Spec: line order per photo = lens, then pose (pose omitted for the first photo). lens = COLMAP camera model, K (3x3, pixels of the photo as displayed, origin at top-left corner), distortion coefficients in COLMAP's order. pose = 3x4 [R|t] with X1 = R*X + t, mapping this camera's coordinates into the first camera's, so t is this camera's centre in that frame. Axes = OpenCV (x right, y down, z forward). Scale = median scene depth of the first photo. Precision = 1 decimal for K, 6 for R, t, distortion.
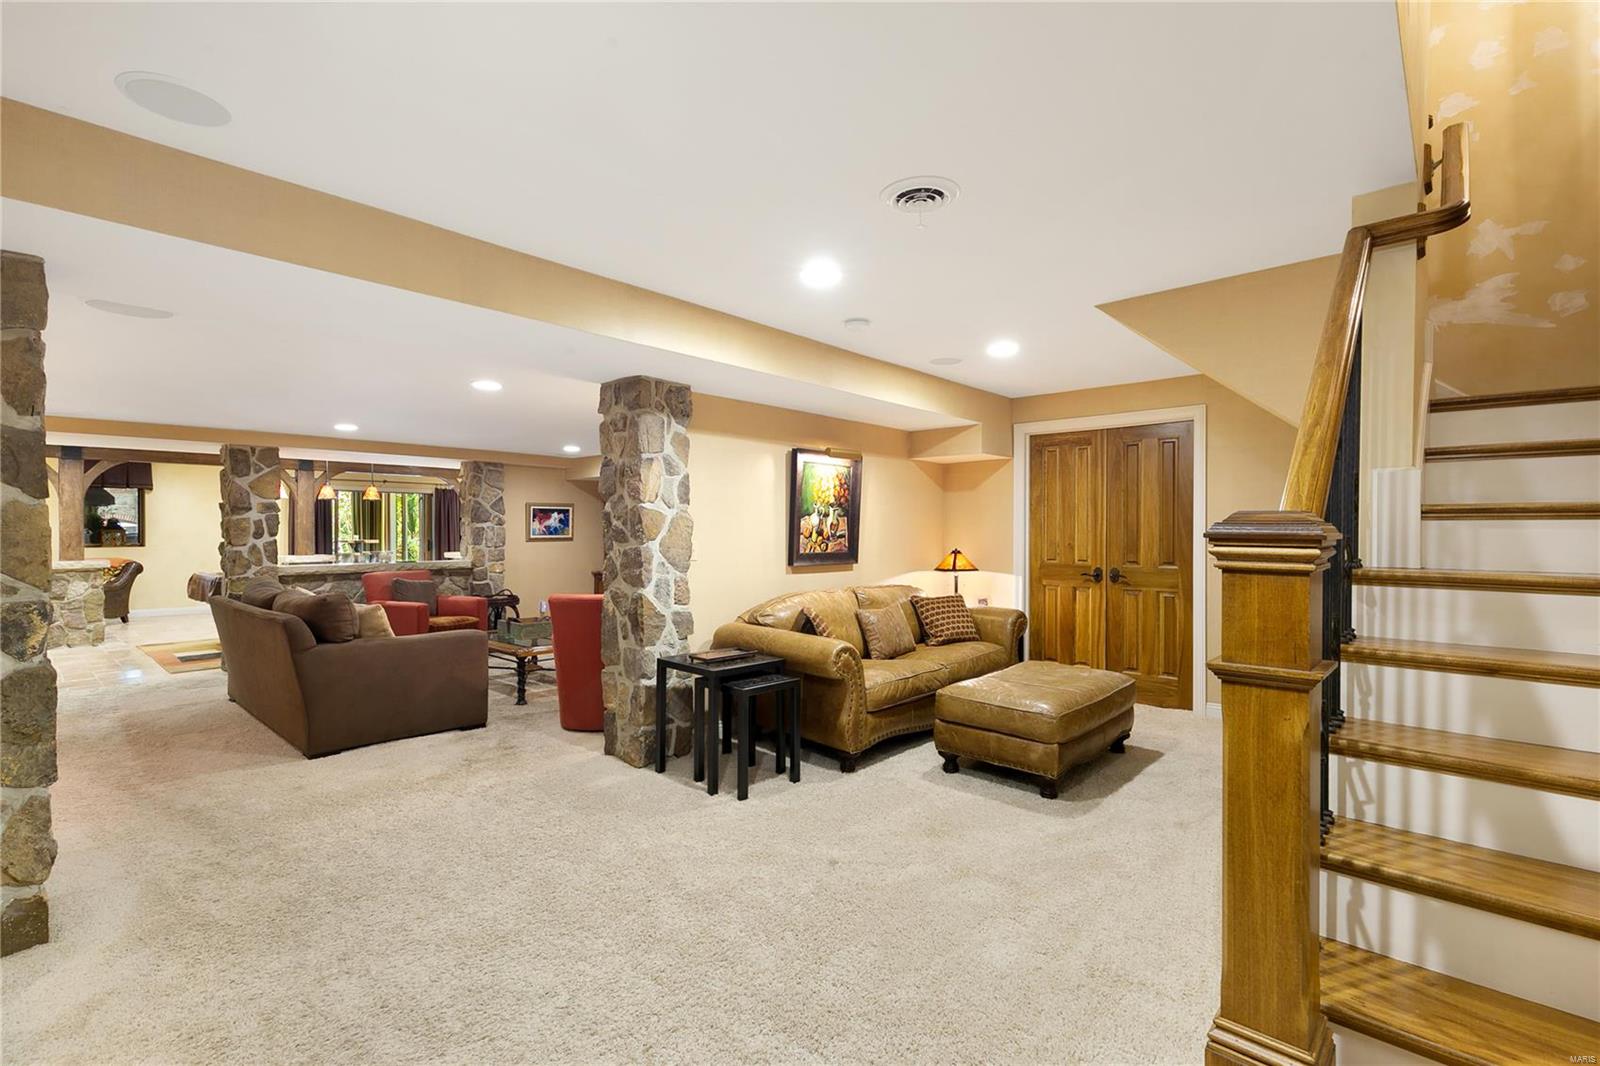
lens RADIAL K [[725.5, 0, 800.0], [0, 725.5, 533.0], [0, 0, 1]] dist [0.000871, 0.000459]
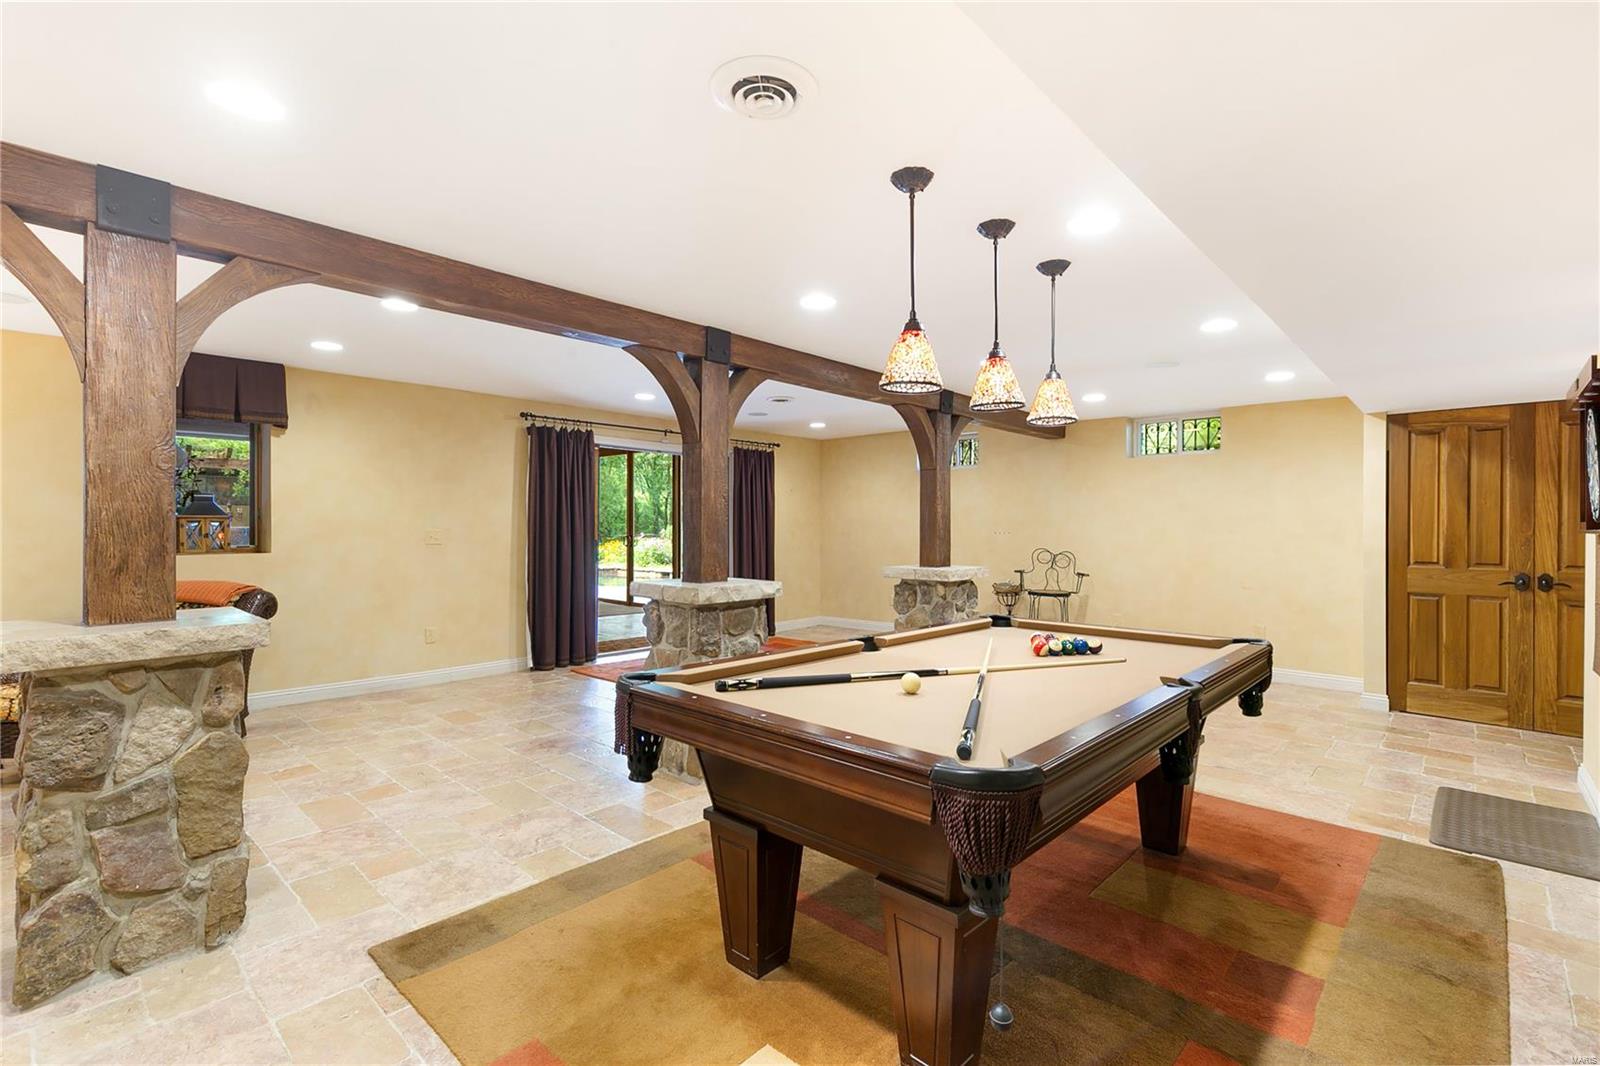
lens RADIAL K [[725.5, 0, 800.0], [0, 725.5, 533.0], [0, 0, 1]] dist [0.000871, 0.000459]
pose [[0.999701, 0.009436, -0.022546, -0.757479], [-0.009444, 0.999955, -0.000245, 0.003816], [0.022543, 0.000458, 0.999746, 0.745396]]
